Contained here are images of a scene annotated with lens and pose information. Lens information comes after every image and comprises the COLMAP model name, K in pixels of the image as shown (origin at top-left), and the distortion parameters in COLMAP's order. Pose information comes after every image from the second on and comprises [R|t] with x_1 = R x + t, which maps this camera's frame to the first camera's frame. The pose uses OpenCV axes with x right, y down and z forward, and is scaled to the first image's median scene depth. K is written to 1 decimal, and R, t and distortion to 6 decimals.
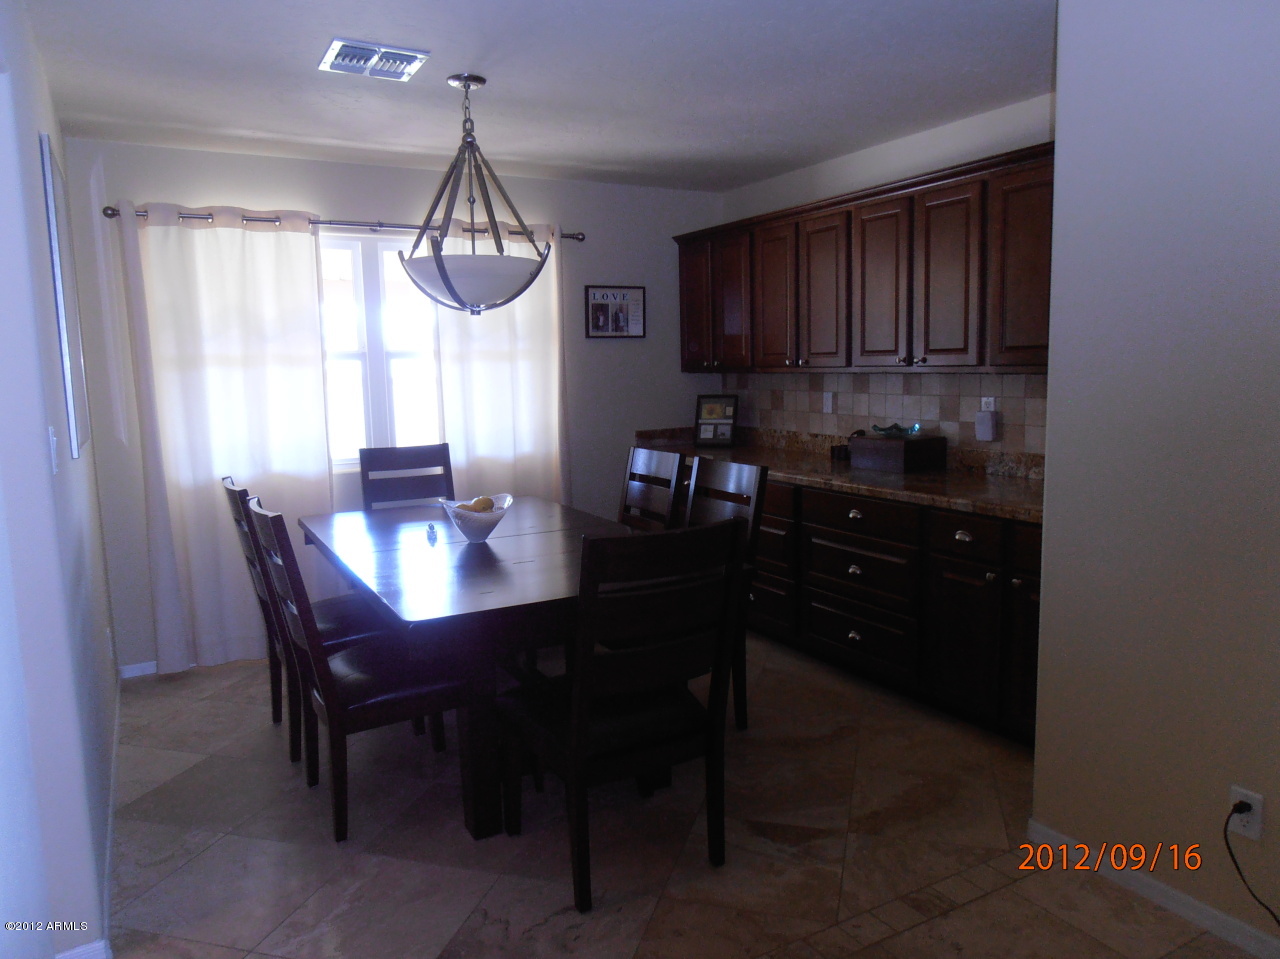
lens RADIAL K [[903.6, 0, 643.2], [0, 903.6, 479.3], [0, 0, 1]] dist [-0.013103, 0.010451]
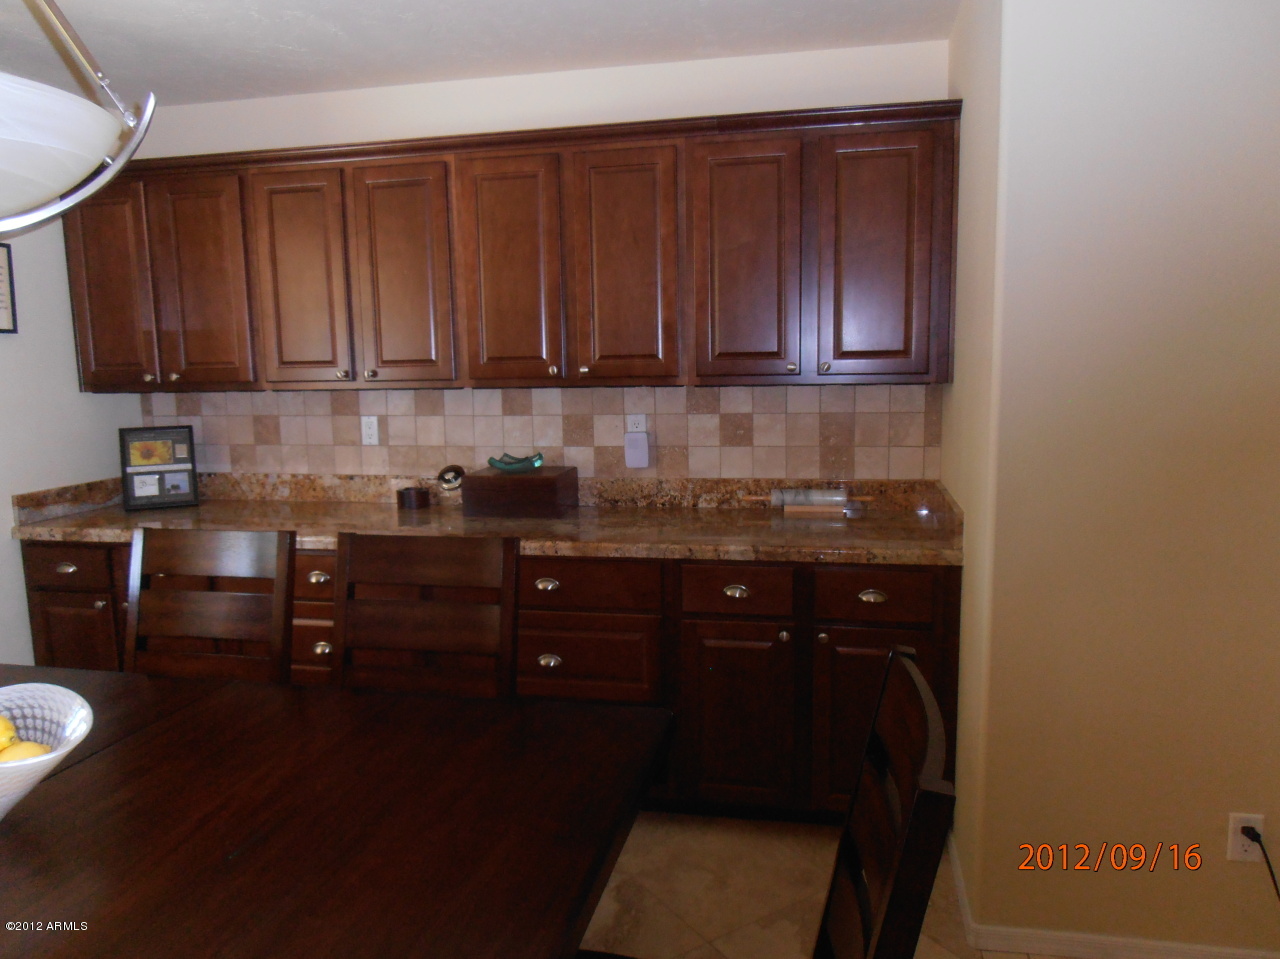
lens RADIAL K [[917.7, 0, 640.0], [0, 917.7, 462.3], [0, 0, 1]] dist [-0.012782, -0.000476]
pose [[0.658455, -0.071326, 0.749233, -0.187649], [0.100511, 0.994916, 0.006382, -0.040300], [-0.745878, 0.071104, 0.662276, 0.340004]]
